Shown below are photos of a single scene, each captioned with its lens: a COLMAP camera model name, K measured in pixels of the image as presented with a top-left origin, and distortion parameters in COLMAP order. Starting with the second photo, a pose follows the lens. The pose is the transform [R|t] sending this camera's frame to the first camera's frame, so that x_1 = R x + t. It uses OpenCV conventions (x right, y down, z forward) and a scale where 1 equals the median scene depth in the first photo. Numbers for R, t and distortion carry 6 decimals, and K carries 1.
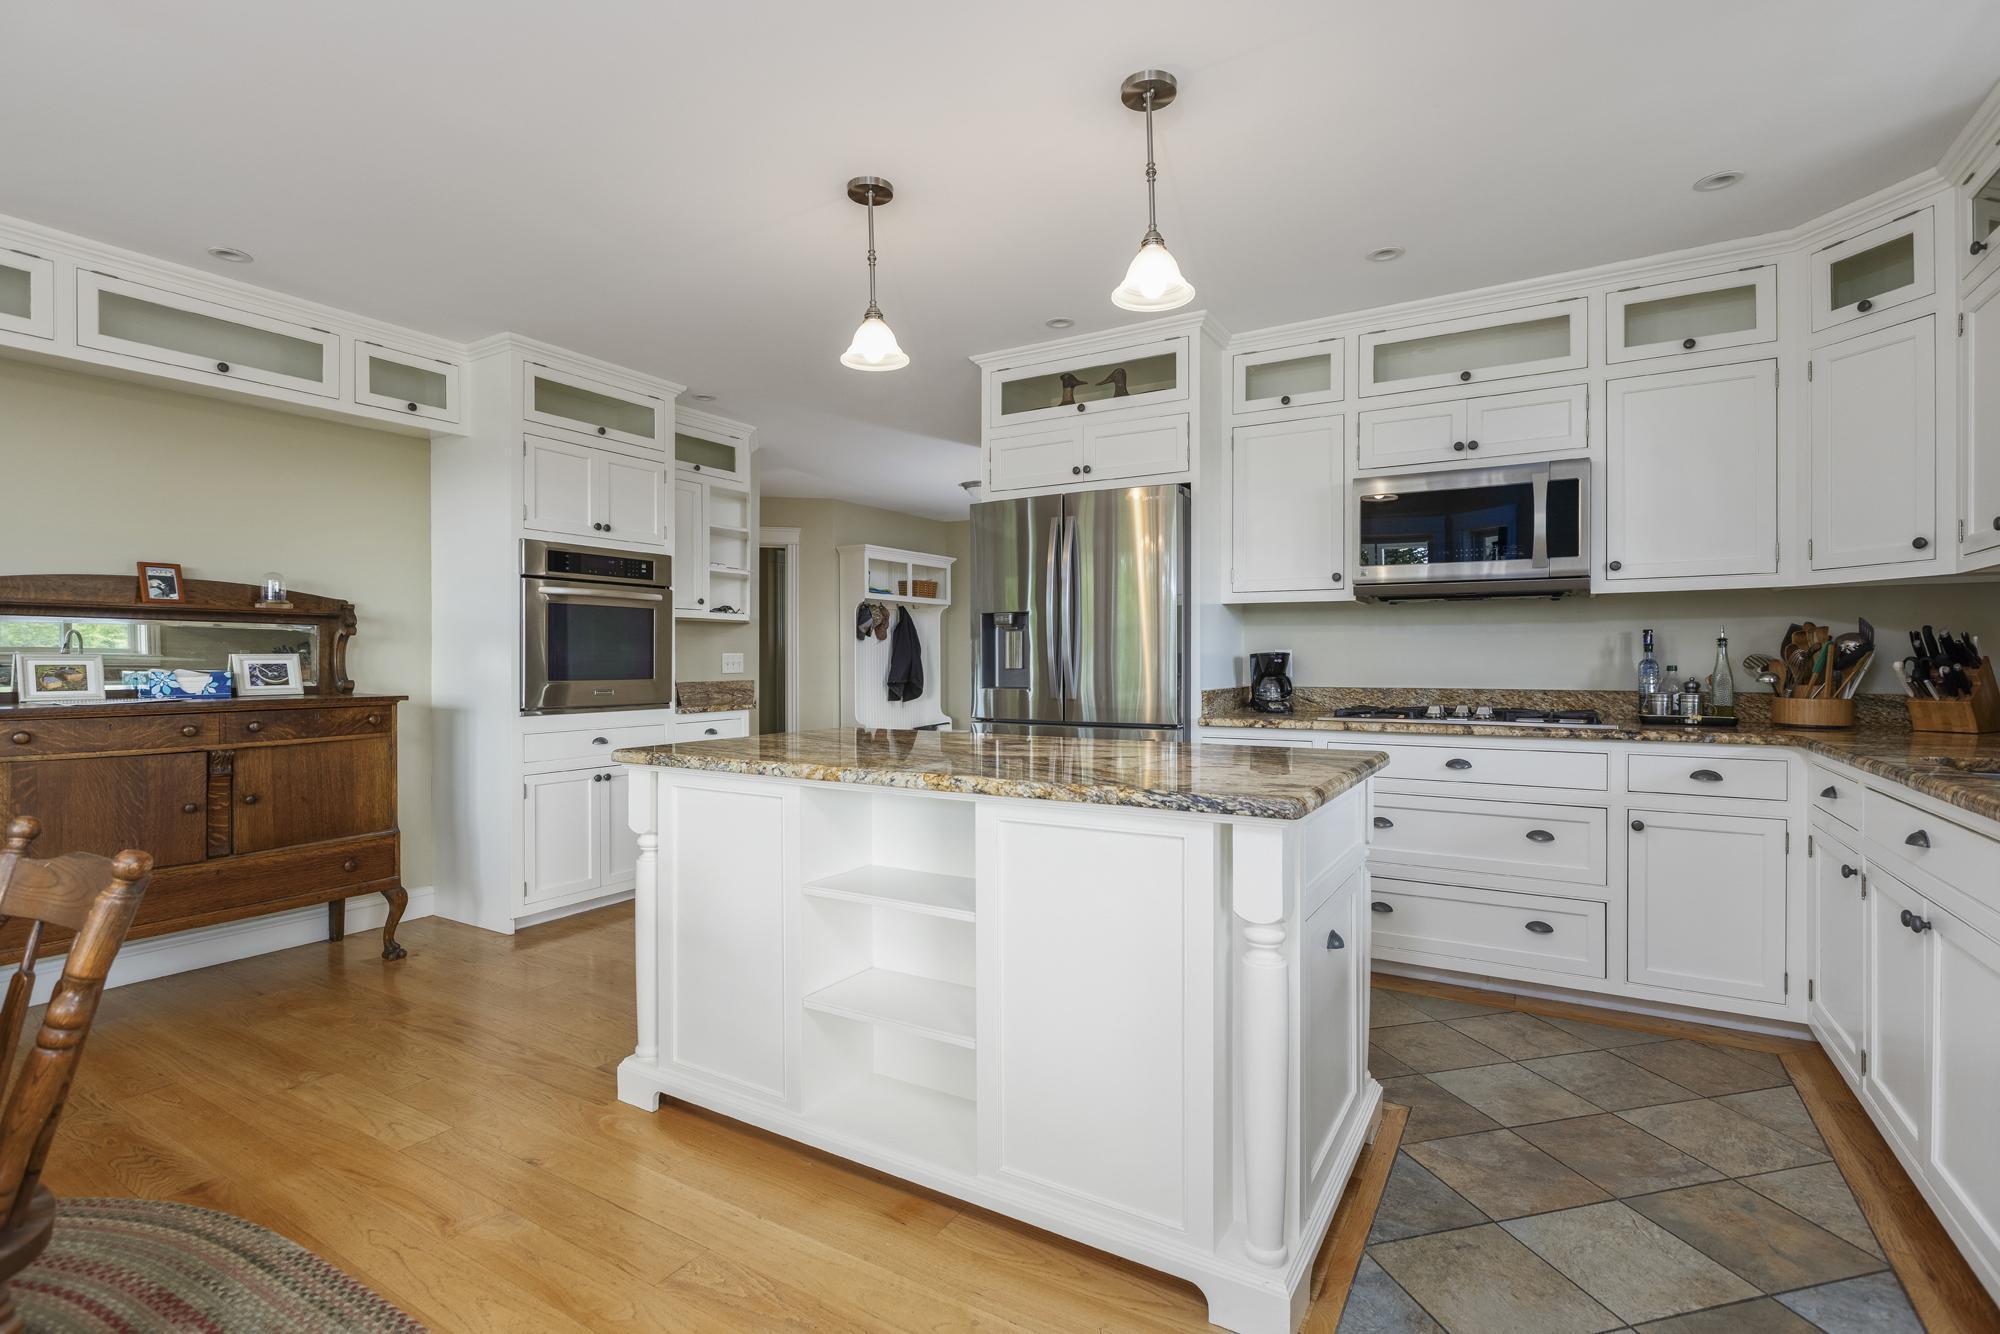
lens RADIAL K [[950.9, 0, 995.1], [0, 950.9, 658.4], [0, 0, 1]] dist [-0.005338, -0.000051]
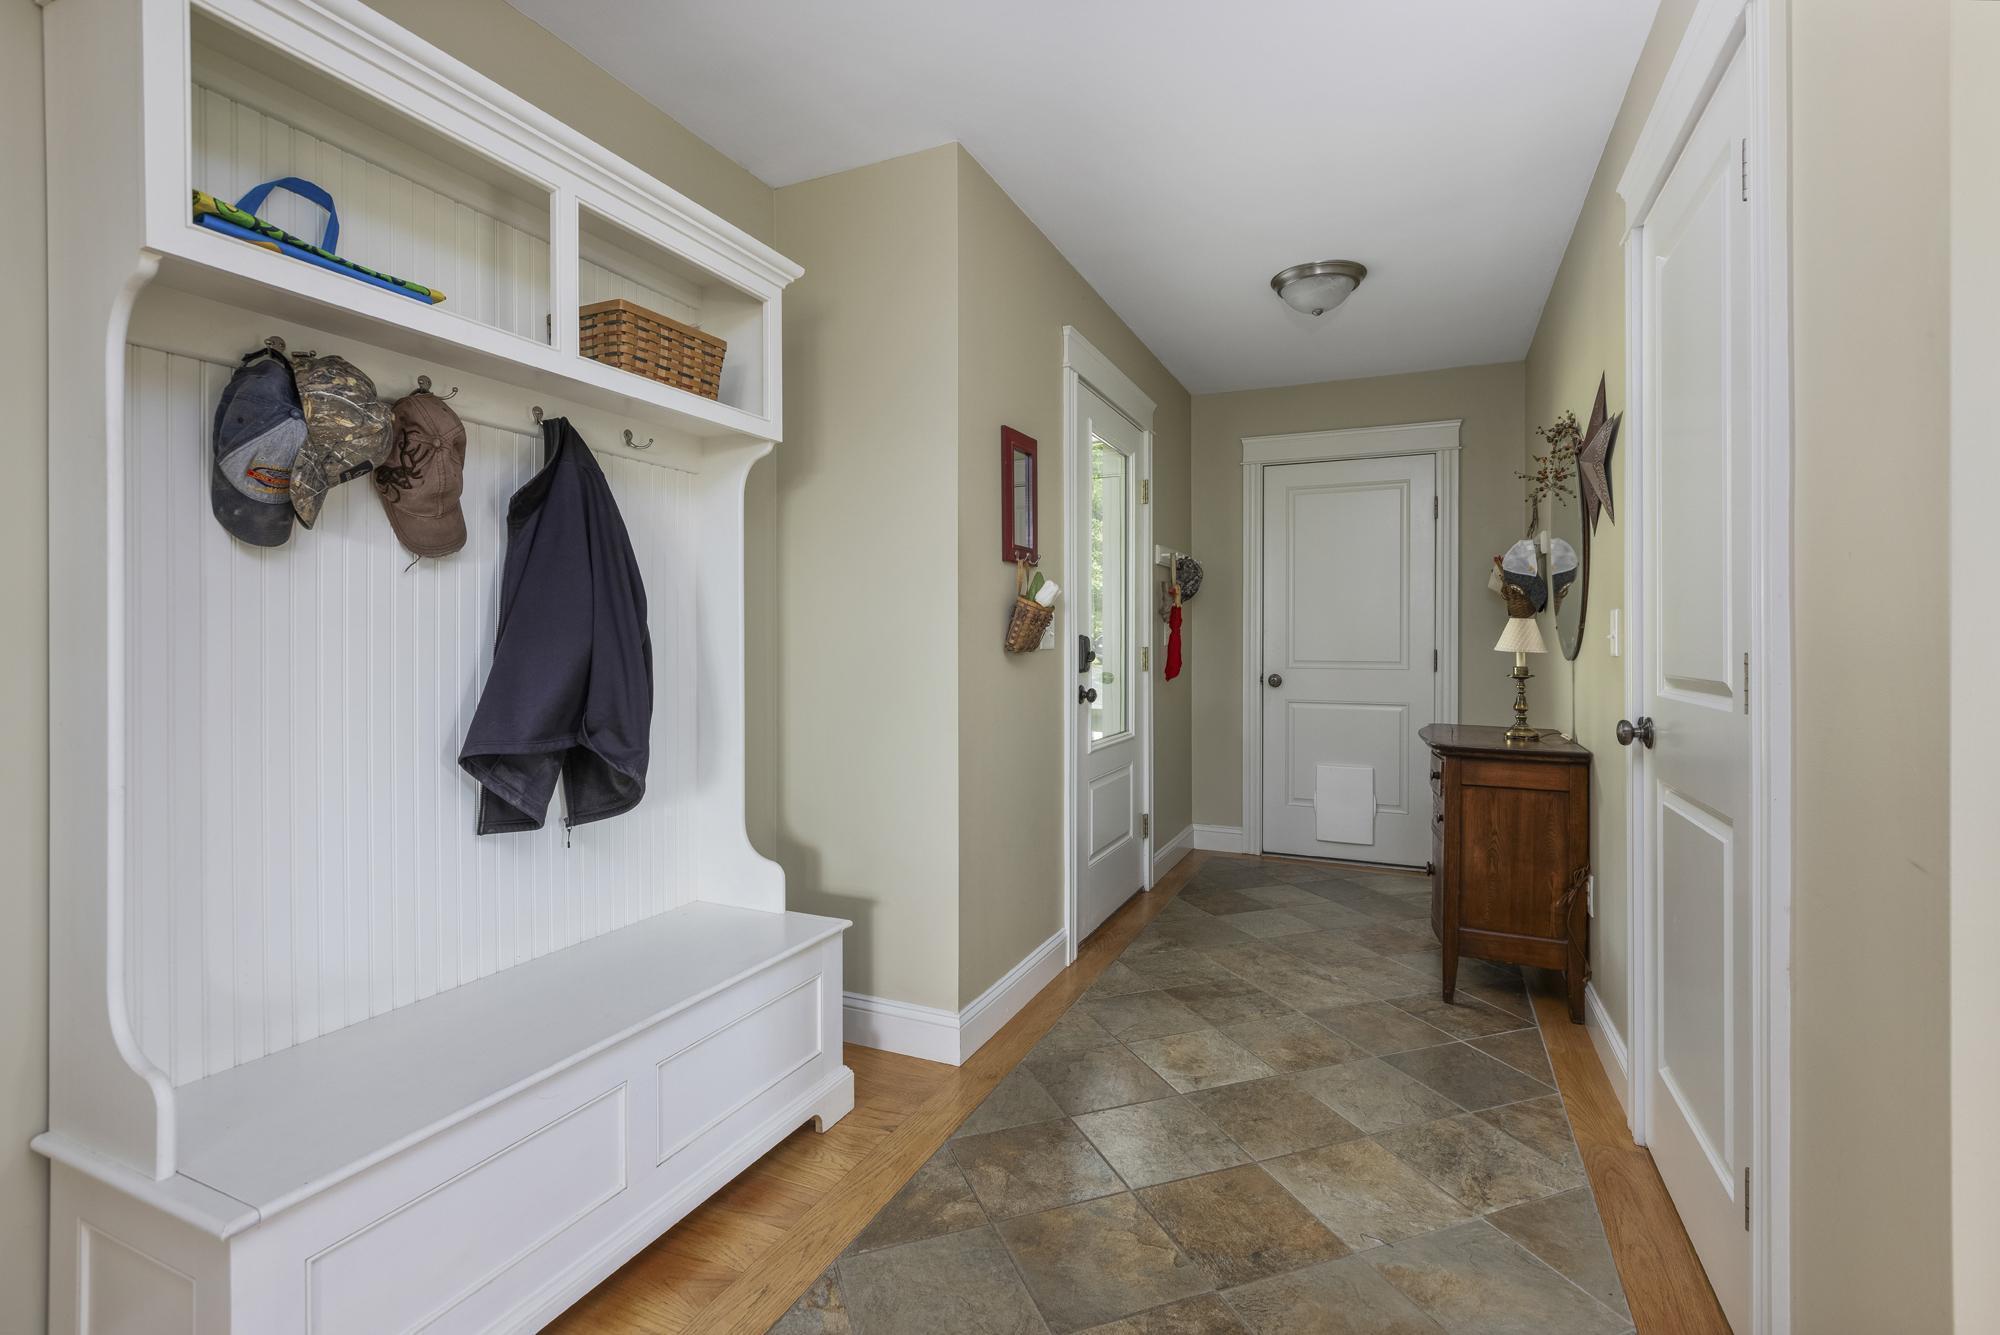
lens RADIAL K [[919.6, 0, 995.7], [0, 919.6, 656.8], [0, 0, 1]] dist [-0.000120, -0.000012]
pose [[0.992108, -0.008221, 0.125117, -0.023538], [0.006830, 0.999910, 0.011546, 0.002270], [-0.125201, -0.010600, 0.992075, 0.855549]]
